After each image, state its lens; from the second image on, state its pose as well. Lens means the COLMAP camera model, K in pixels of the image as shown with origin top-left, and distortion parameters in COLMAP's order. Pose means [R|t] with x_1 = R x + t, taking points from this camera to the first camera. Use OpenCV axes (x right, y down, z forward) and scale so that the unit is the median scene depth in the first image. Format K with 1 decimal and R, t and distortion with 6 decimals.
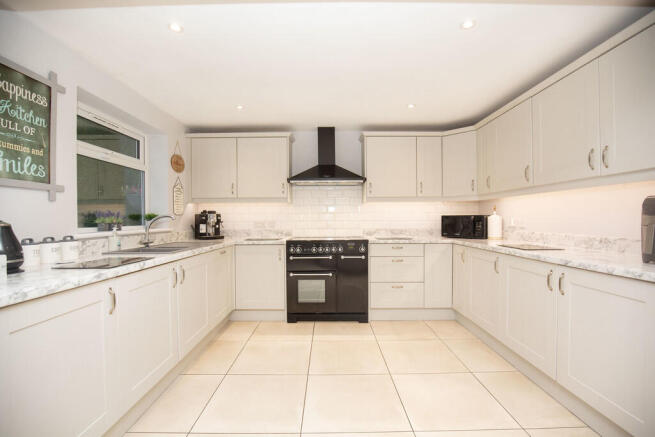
lens RADIAL K [[299.7, 0, 329.1], [0, 299.7, 221.2], [0, 0, 1]] dist [-0.023274, 0.000555]
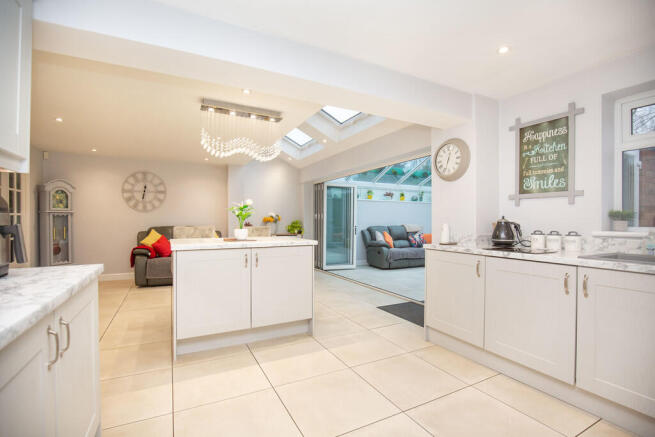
lens RADIAL K [[299.7, 0, 326.5], [0, 299.7, 221.0], [0, 0, 1]] dist [-0.023274, 0.000555]
pose [[-0.890074, 0.008557, -0.455736, 0.404530], [0.000767, 0.999850, 0.017274, -0.011422], [0.455816, 0.015026, -0.889947, 1.122461]]
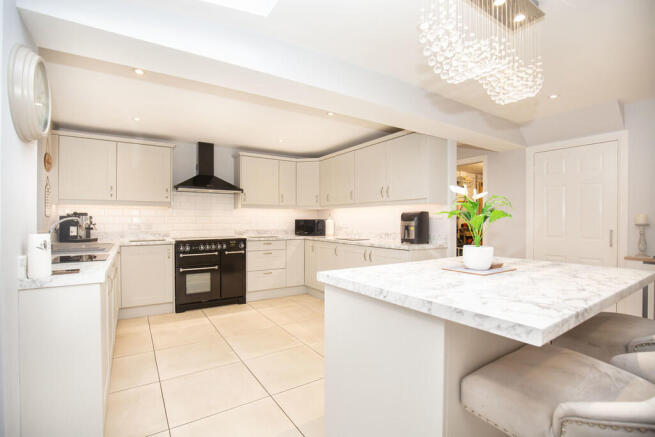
lens RADIAL K [[299.7, 0, 327.2], [0, 299.7, 219.0], [0, 0, 1]] dist [-0.023274, 0.000555]
pose [[0.839352, 0.008498, 0.543521, -0.273838], [-0.001029, 0.999901, -0.014046, -0.001936], [-0.543587, 0.011230, 0.839278, -0.260342]]
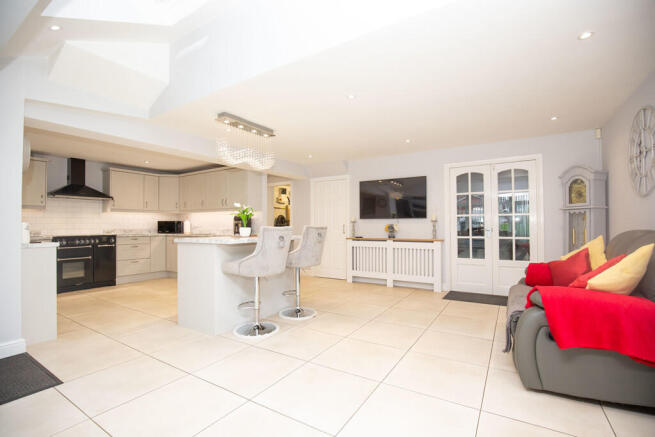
lens RADIAL K [[299.7, 0, 324.4], [0, 299.7, 220.4], [0, 0, 1]] dist [-0.023274, 0.000555]
pose [[0.544021, 0.017714, 0.838884, -0.617889], [0.010646, 0.999551, -0.028011, 0.040392], [-0.839004, 0.024170, 0.543589, -0.857932]]
